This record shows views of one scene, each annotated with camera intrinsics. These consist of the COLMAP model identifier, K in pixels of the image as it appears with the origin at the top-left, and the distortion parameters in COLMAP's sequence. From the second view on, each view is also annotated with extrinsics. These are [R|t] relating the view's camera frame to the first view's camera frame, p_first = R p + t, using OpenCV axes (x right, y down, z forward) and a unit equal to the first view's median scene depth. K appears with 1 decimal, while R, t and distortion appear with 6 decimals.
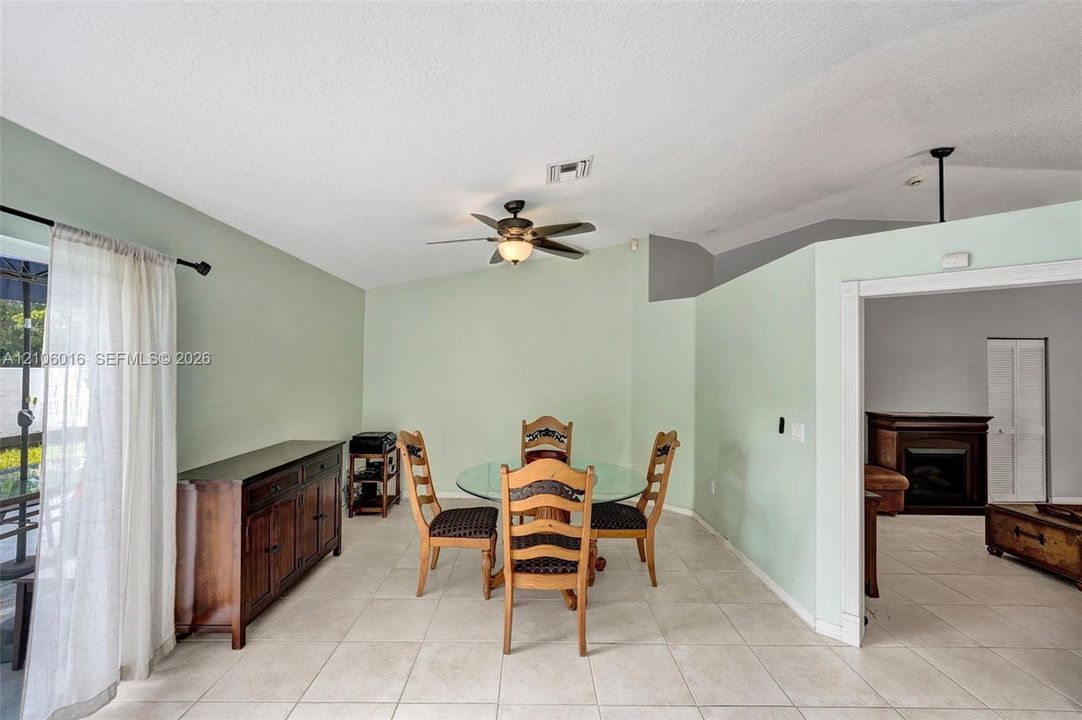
lens RADIAL K [[441.7, 0, 541.2], [0, 441.7, 337.9], [0, 0, 1]] dist [-0.013487, -0.000041]
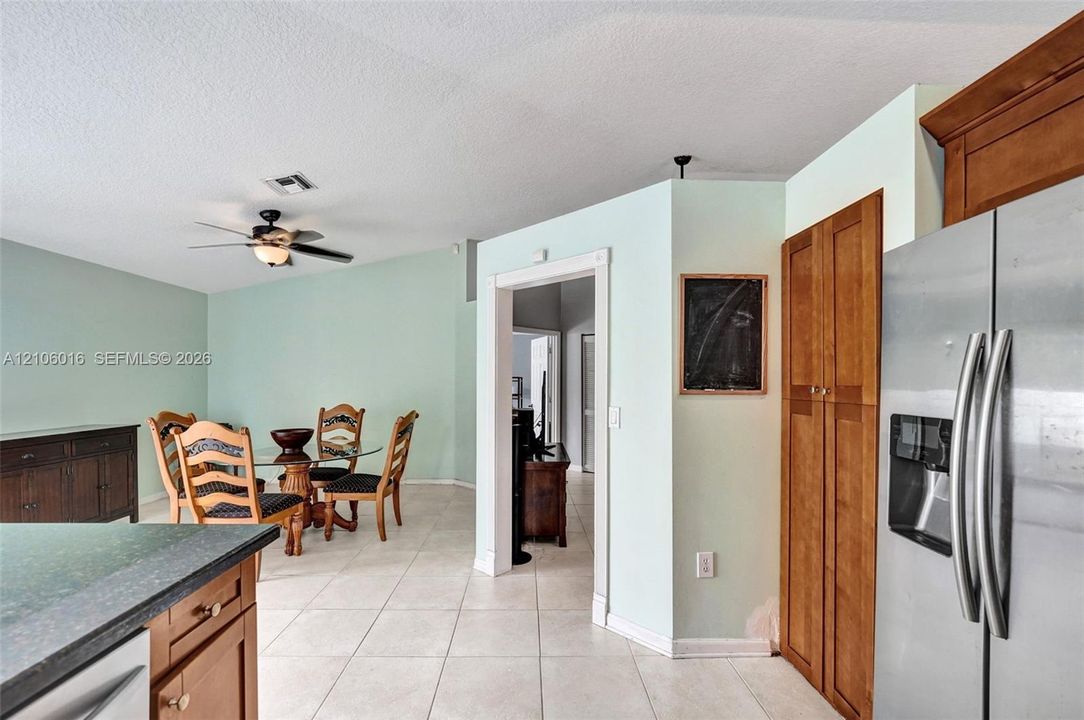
lens RADIAL K [[453.4, 0, 538.6], [0, 453.4, 362.0], [0, 0, 1]] dist [-0.000108, -0.000049]
pose [[0.999886, -0.012711, 0.008091, 0.619802], [0.012460, 0.999462, 0.030336, 0.052515], [-0.008473, -0.030232, 0.999507, -0.183306]]
